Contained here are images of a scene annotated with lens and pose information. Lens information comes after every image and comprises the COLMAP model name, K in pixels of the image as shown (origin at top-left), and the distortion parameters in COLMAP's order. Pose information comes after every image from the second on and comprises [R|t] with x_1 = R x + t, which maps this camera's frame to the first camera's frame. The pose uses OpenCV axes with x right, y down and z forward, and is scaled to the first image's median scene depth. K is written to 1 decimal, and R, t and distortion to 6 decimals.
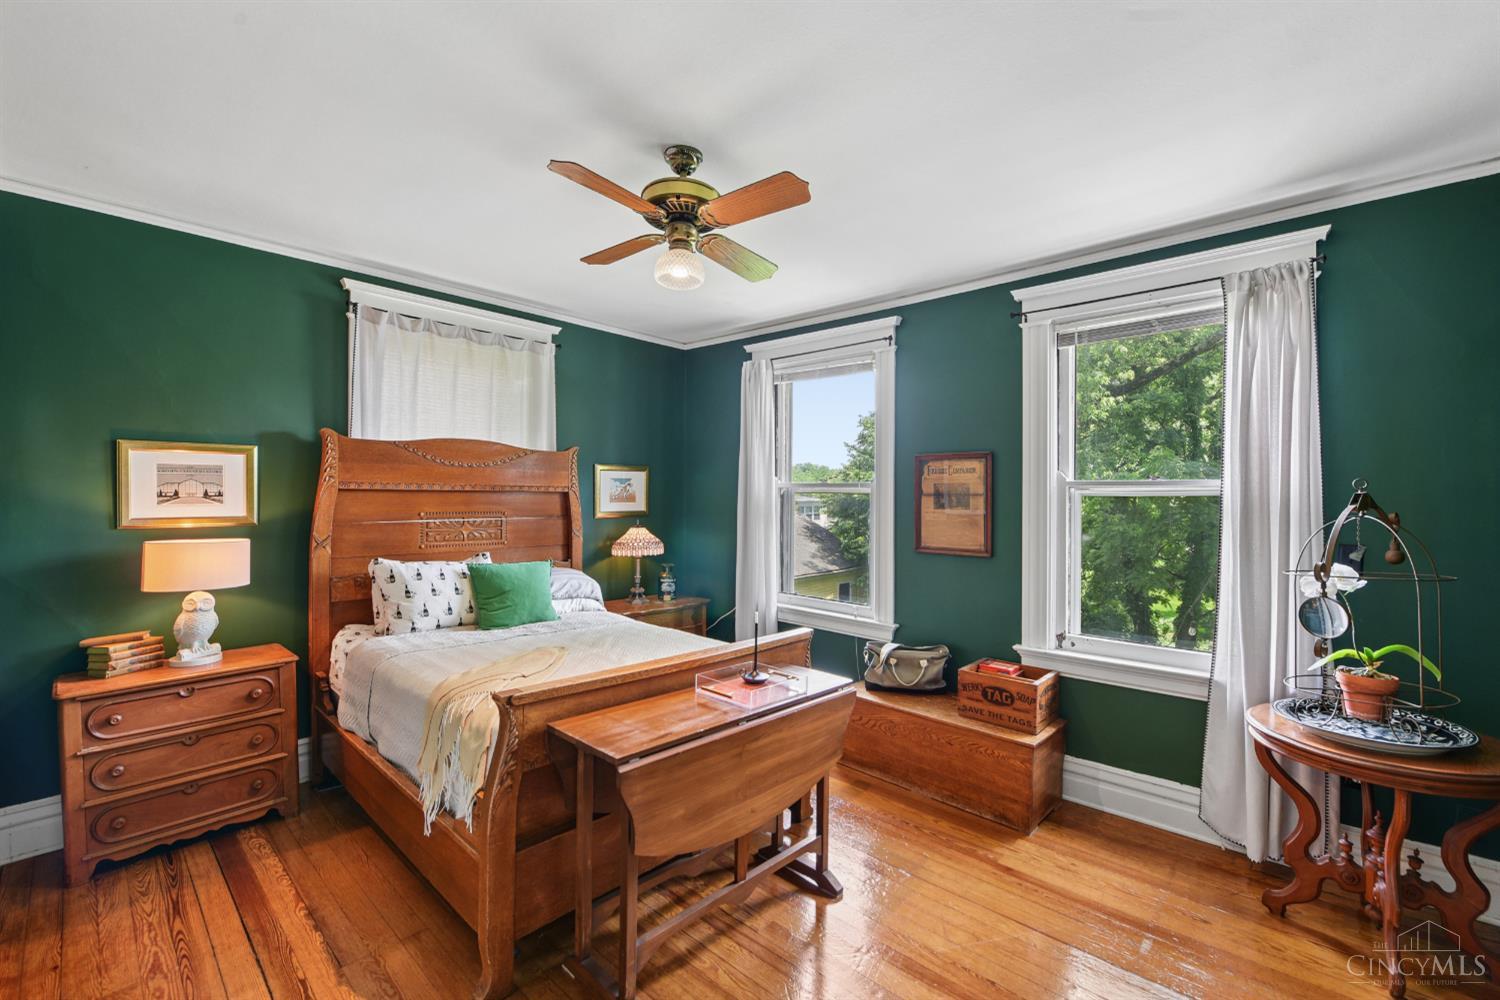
lens RADIAL K [[619.1, 0, 759.0], [0, 619.1, 504.3], [0, 0, 1]] dist [-0.010221, -0.000074]
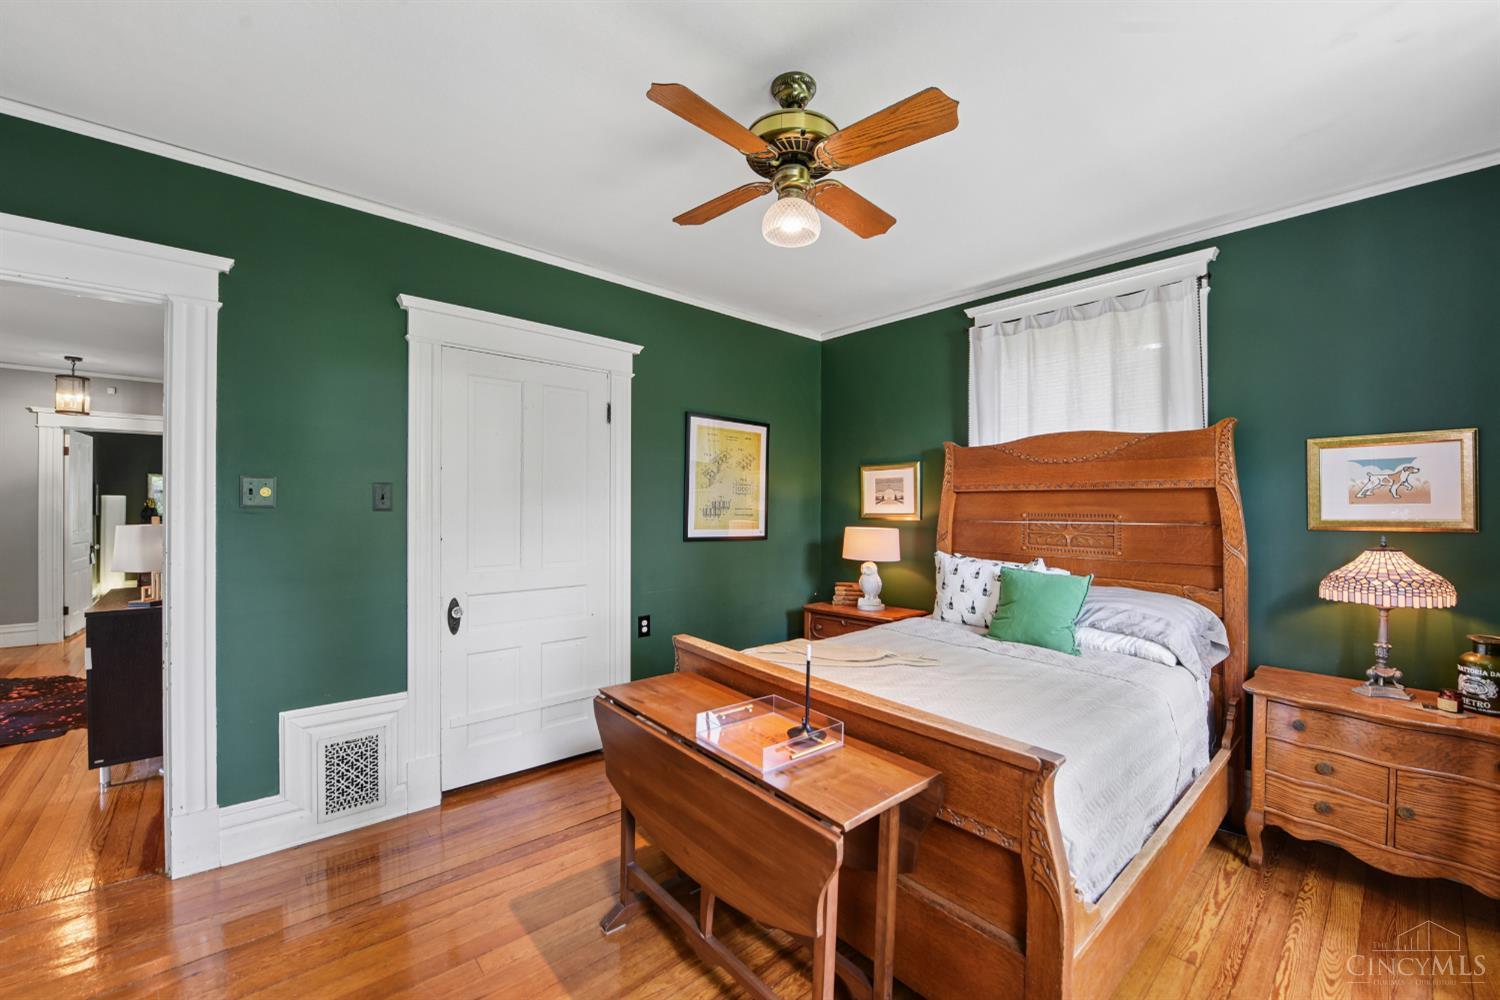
lens RADIAL K [[619.1, 0, 761.8], [0, 619.1, 504.5], [0, 0, 1]] dist [-0.010221, -0.000074]
pose [[-0.100670, -0.010325, -0.994866, 0.525622], [-0.014312, 0.999858, -0.008928, 0.015099], [0.994817, 0.013340, -0.100804, 0.748550]]
